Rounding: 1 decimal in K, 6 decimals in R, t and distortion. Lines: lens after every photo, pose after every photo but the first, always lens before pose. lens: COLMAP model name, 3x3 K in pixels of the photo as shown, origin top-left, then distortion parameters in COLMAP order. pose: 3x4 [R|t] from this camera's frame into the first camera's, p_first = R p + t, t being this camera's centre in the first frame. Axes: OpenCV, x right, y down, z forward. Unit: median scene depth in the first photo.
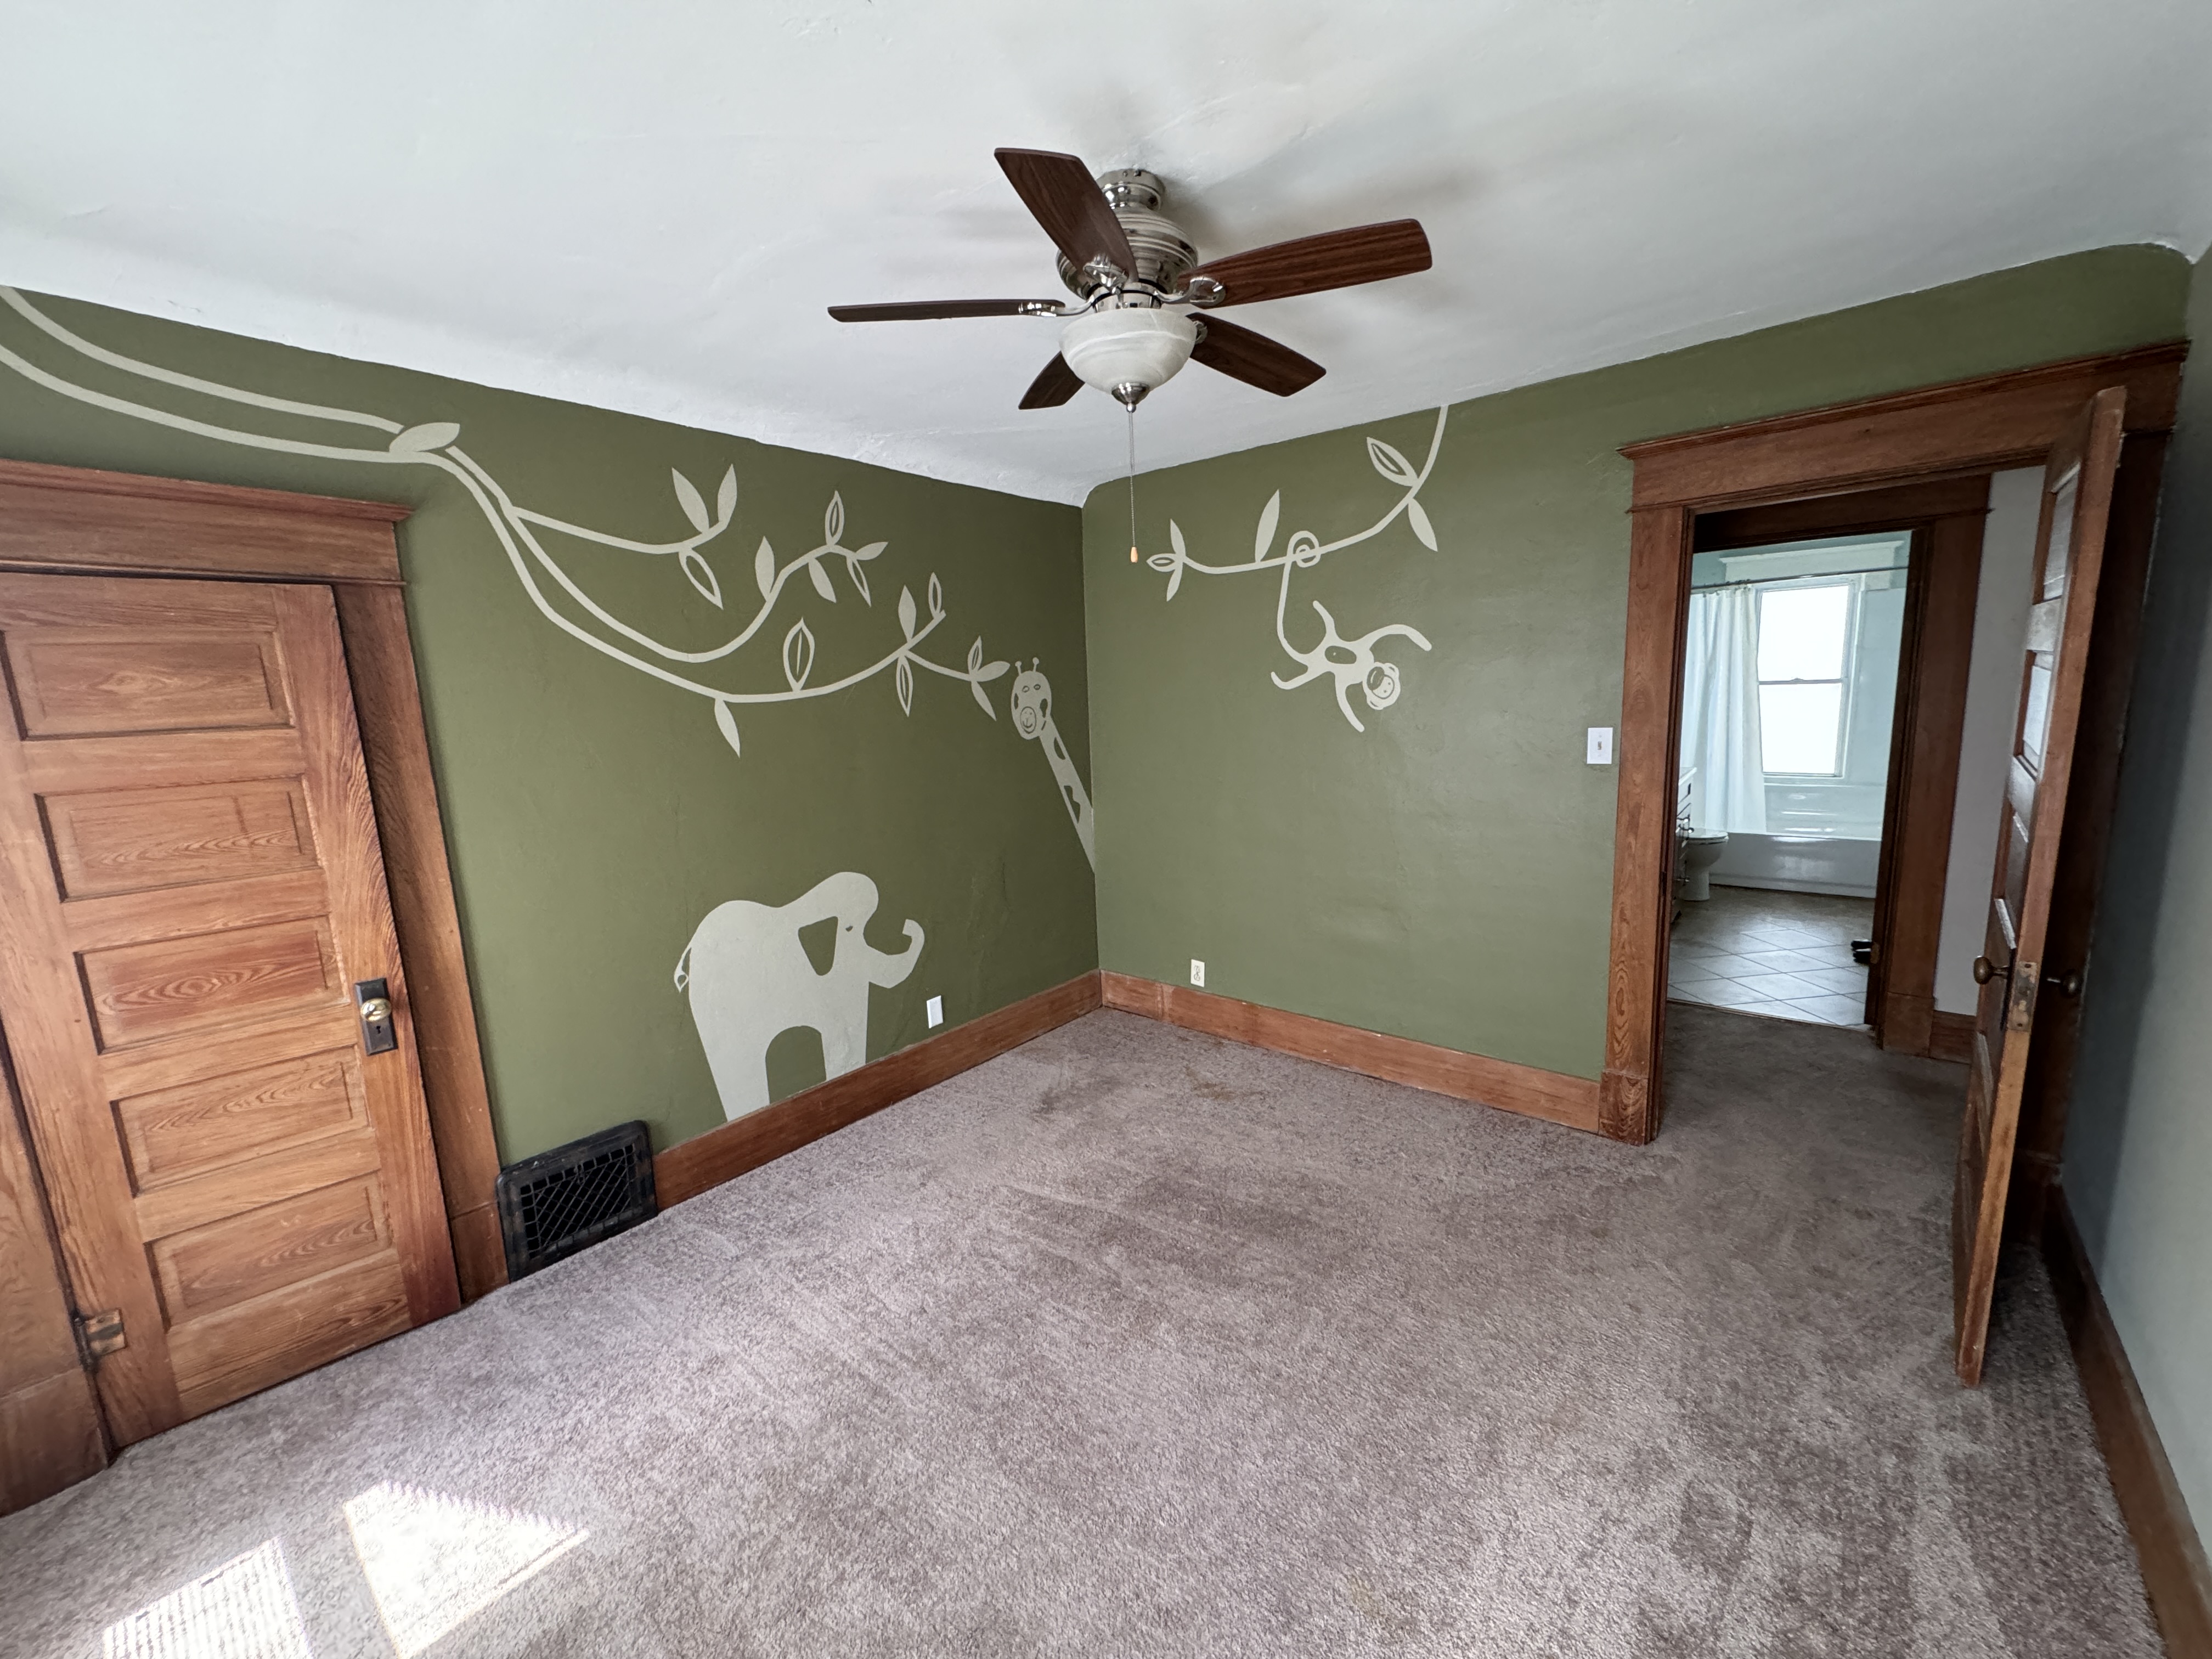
lens RADIAL K [[877.4, 0, 1105.7], [0, 877.4, 823.2], [0, 0, 1]] dist [-0.002674, 0.000209]
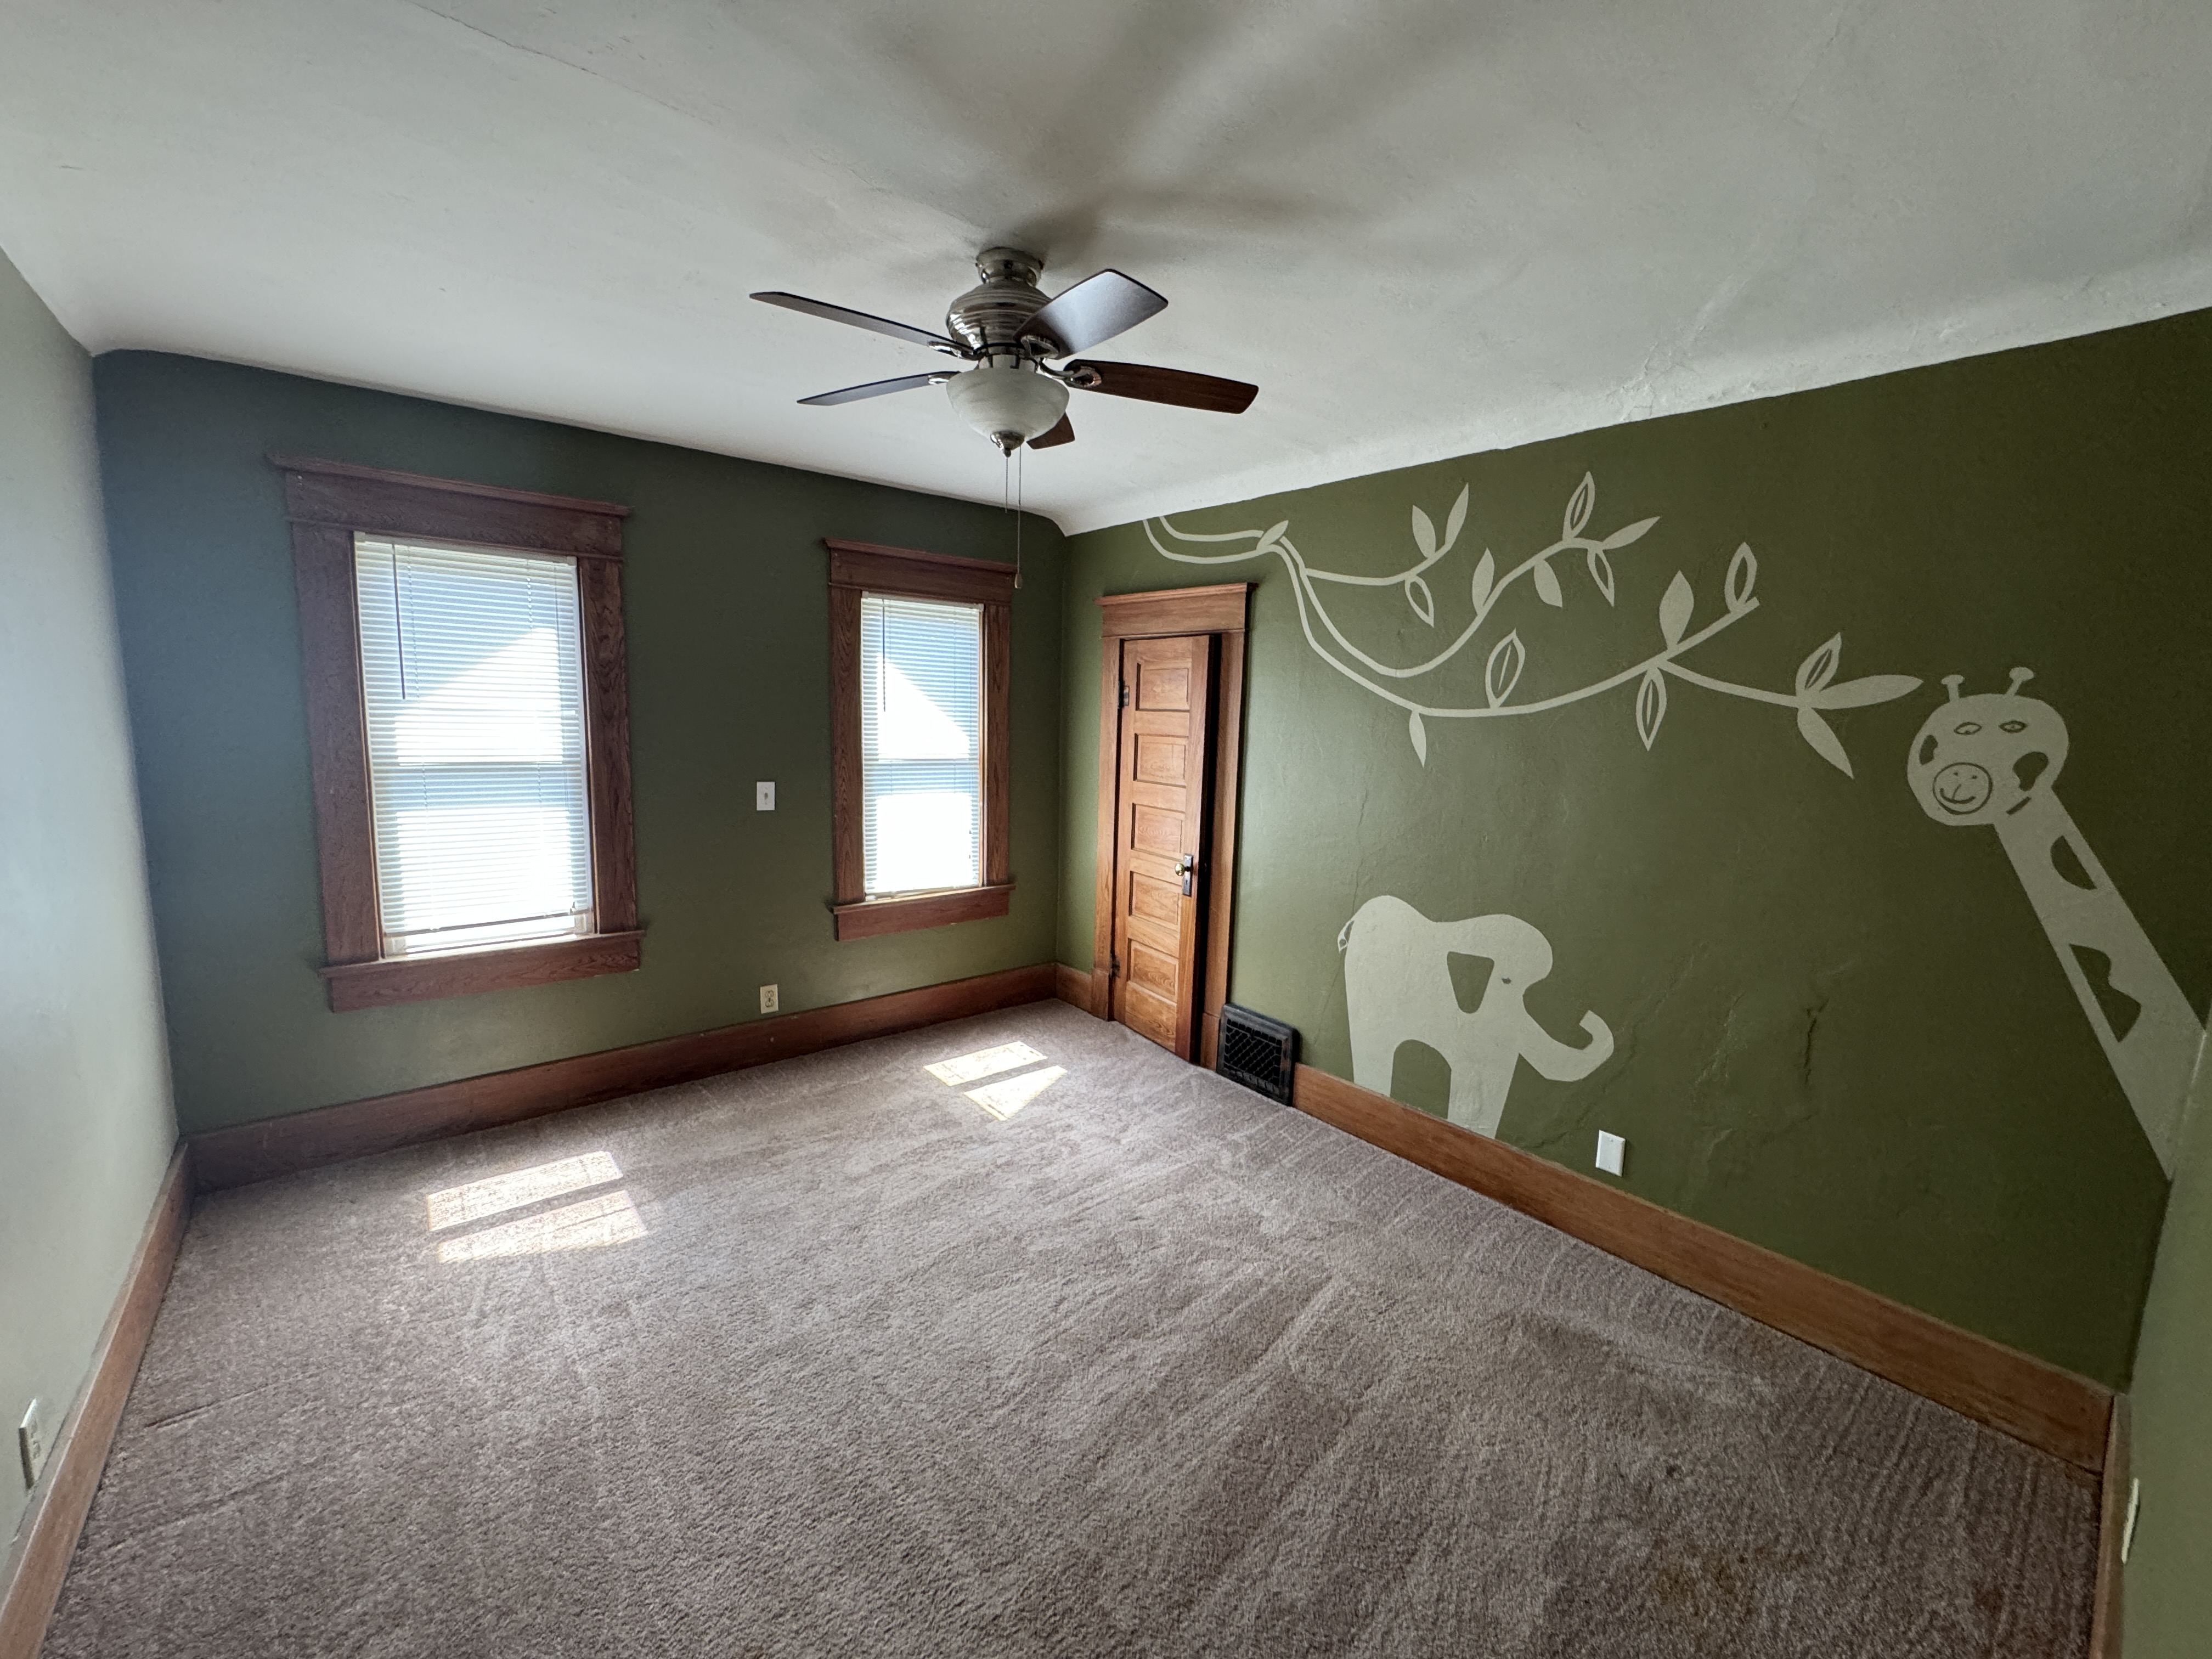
lens RADIAL K [[877.4, 0, 1105.7], [0, 877.4, 823.2], [0, 0, 1]] dist [-0.002674, 0.000209]
pose [[-0.181560, 0.161139, -0.970088, 0.647760], [-0.176616, 0.965099, 0.193365, -0.139659], [0.967390, 0.206440, -0.146763, 0.761981]]
